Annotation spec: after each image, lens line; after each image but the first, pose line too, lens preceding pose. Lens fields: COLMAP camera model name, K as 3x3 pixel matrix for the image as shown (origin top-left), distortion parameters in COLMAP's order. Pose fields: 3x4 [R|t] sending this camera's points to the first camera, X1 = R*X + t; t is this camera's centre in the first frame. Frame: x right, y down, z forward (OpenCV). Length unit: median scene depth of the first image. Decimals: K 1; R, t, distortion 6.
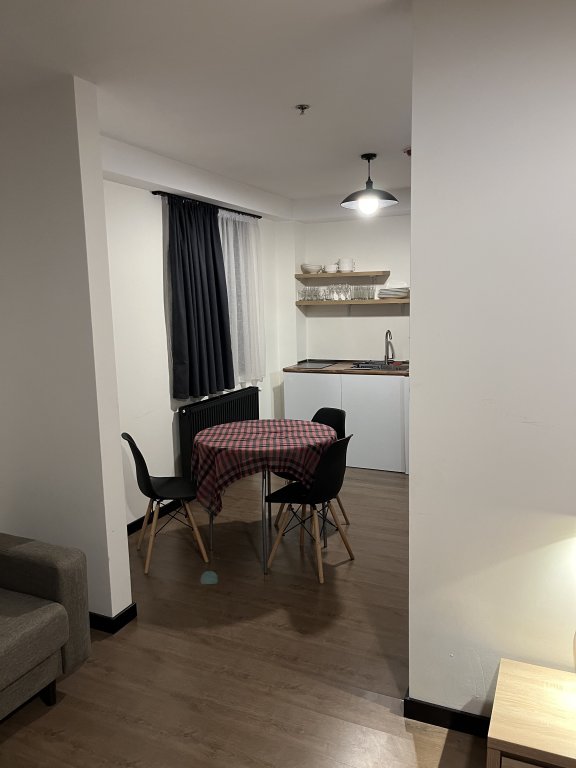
lens RADIAL K [[579.2, 0, 286.7], [0, 579.2, 386.9], [0, 0, 1]] dist [0.069179, -0.083417]
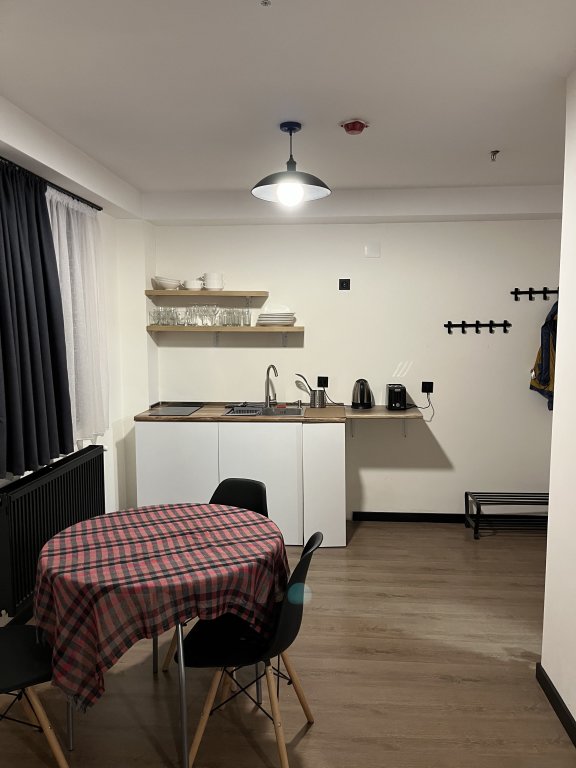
lens RADIAL K [[582.9, 0, 293.4], [0, 582.9, 387.6], [0, 0, 1]] dist [0.067940, -0.084343]
pose [[0.932445, -0.015458, 0.360980, -0.088125], [0.033136, 0.998533, -0.042832, -0.031159], [-0.359788, 0.051900, 0.931589, 0.246455]]
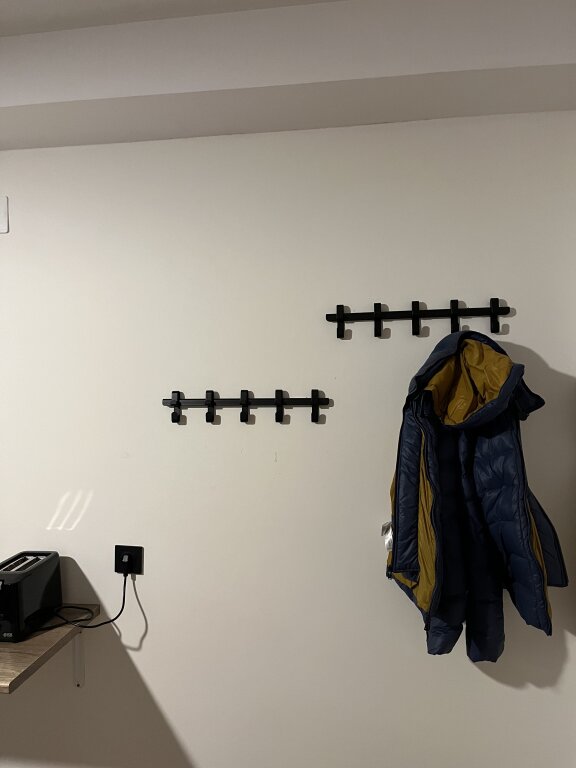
lens RADIAL K [[579.2, 0, 286.7], [0, 579.2, 386.9], [0, 0, 1]] dist [0.069179, -0.083417]
pose [[0.959231, 0.018499, 0.282018, 0.385722], [0.020749, 0.990553, -0.135550, -0.110799], [-0.281862, 0.135875, 0.949785, 0.613561]]
